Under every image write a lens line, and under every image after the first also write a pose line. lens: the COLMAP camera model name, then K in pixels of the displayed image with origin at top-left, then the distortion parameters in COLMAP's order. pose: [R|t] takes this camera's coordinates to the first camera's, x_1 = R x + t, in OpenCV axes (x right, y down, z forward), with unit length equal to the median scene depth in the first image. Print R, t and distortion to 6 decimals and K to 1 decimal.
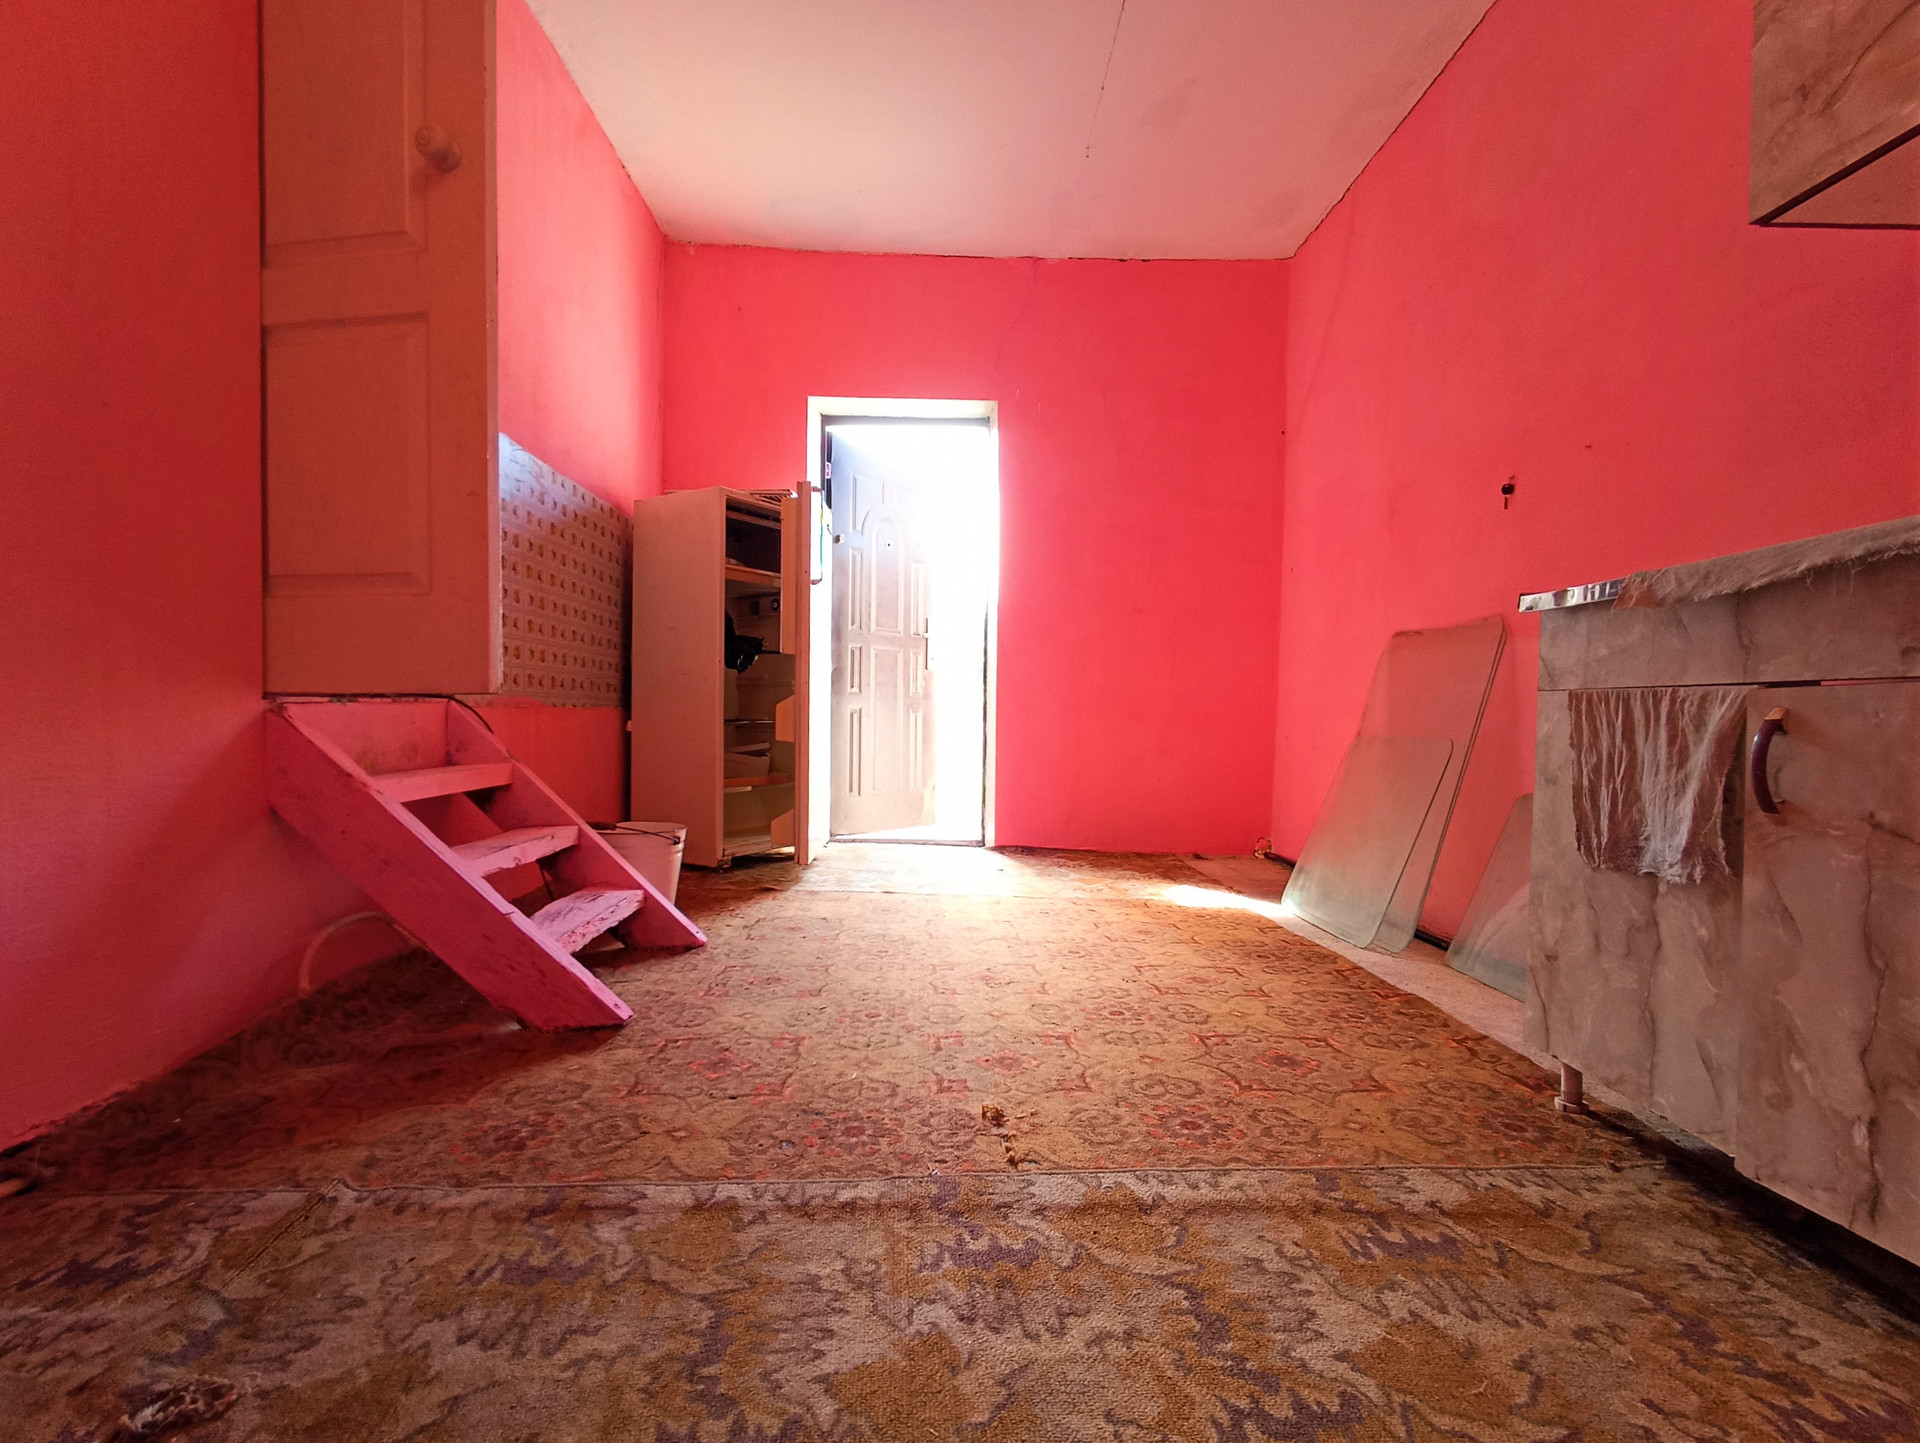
lens RADIAL K [[891.2, 0, 959.4], [0, 891.2, 718.1], [0, 0, 1]] dist [-0.002672, 0.000317]
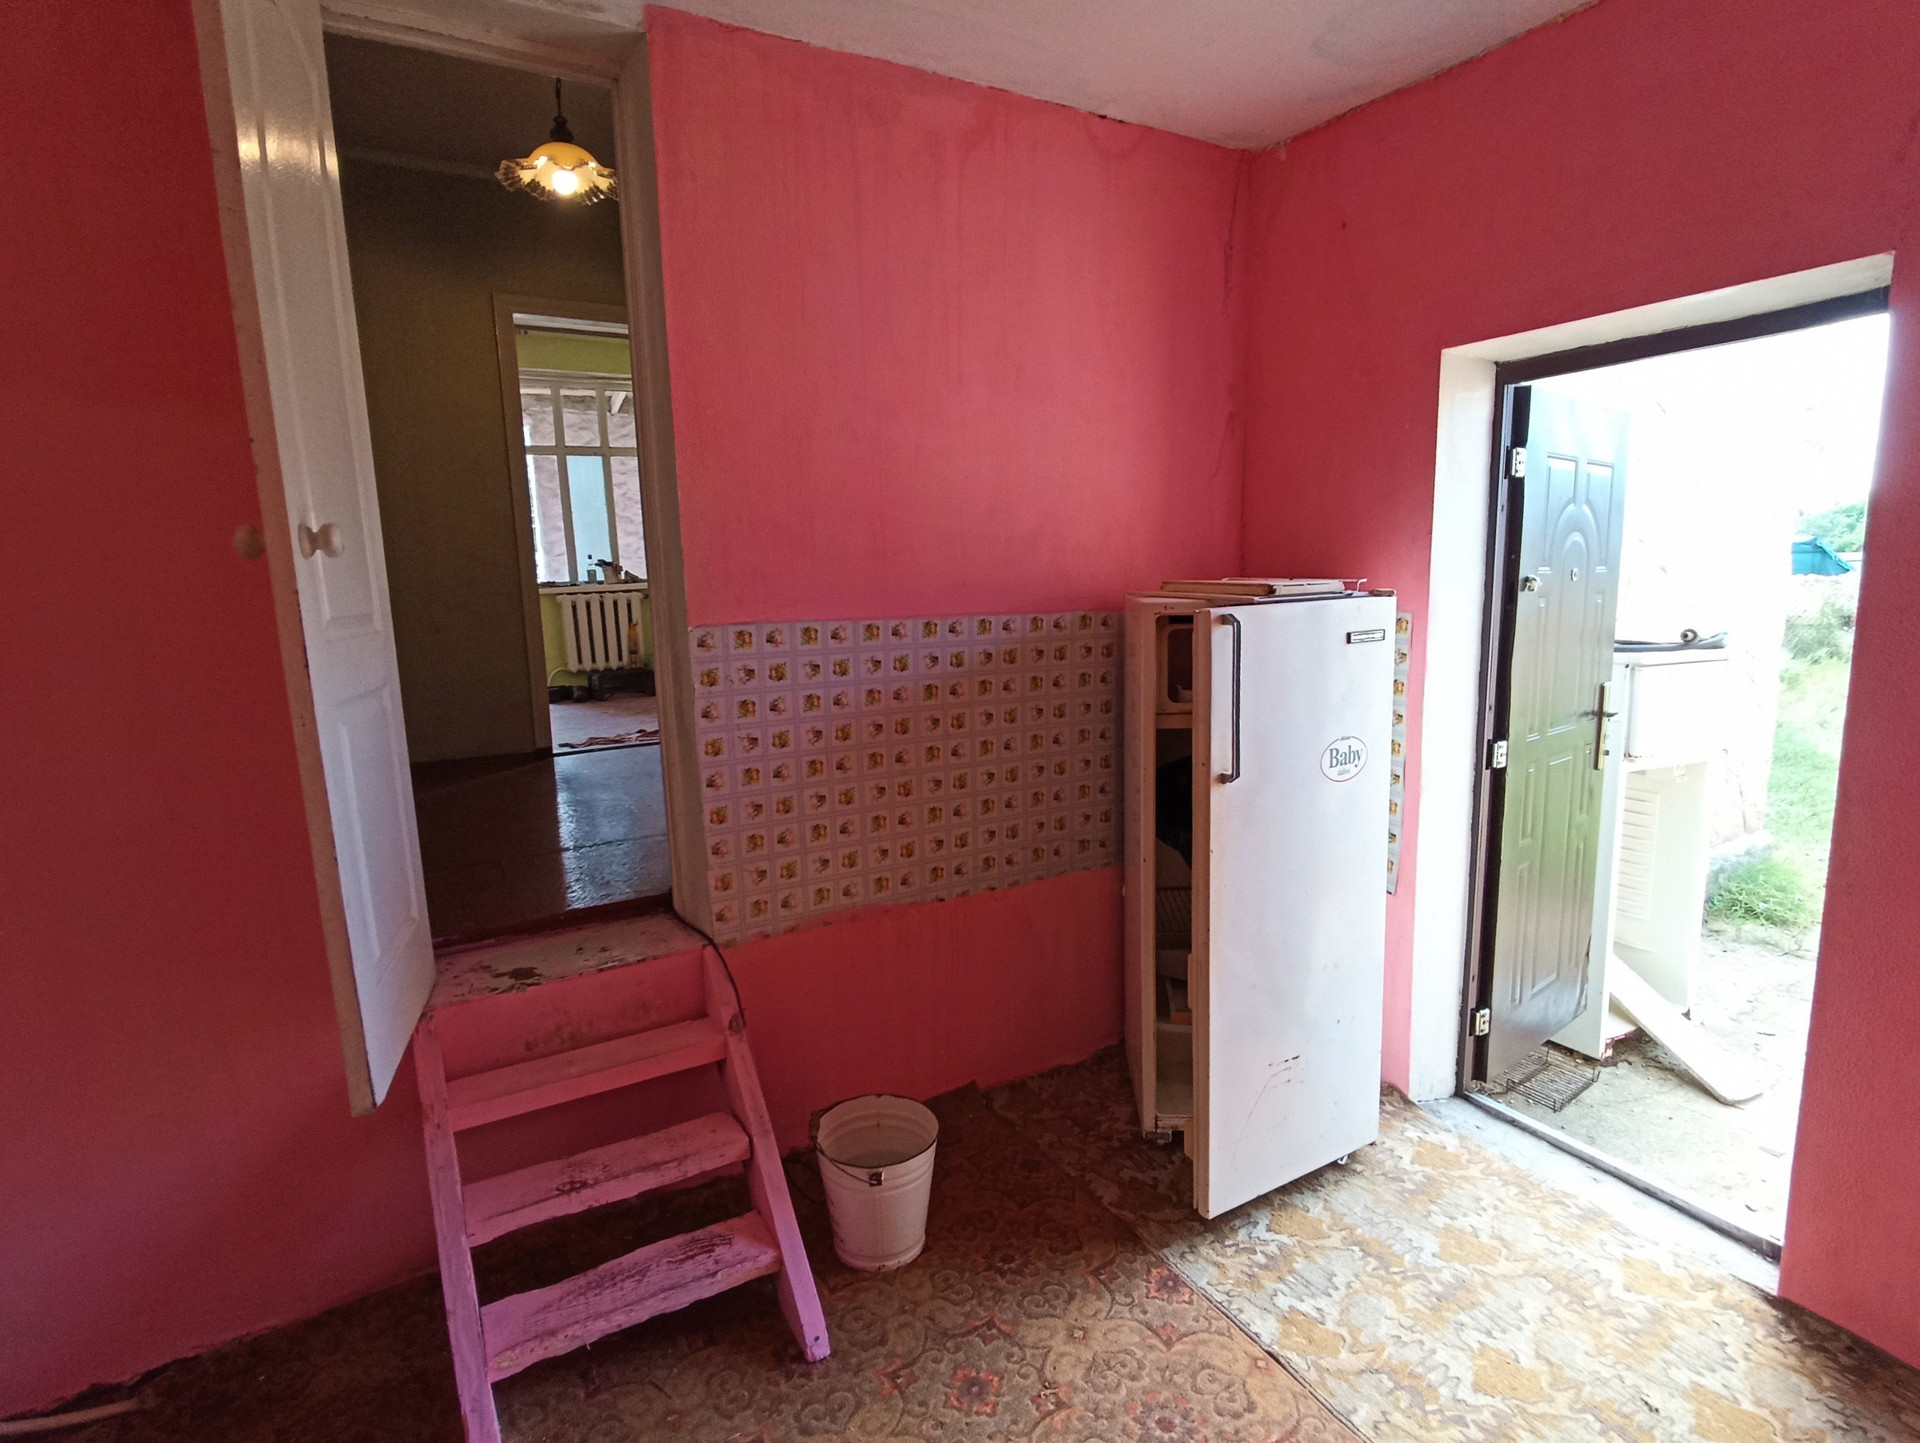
lens RADIAL K [[972.2, 0, 962.1], [0, 972.2, 725.9], [0, 0, 1]] dist [0.011607, 0.000380]
pose [[0.482482, 0.108520, -0.869158, 0.473932], [0.015912, 0.991046, 0.132571, -0.422963], [0.875761, -0.077793, 0.476435, 0.847864]]
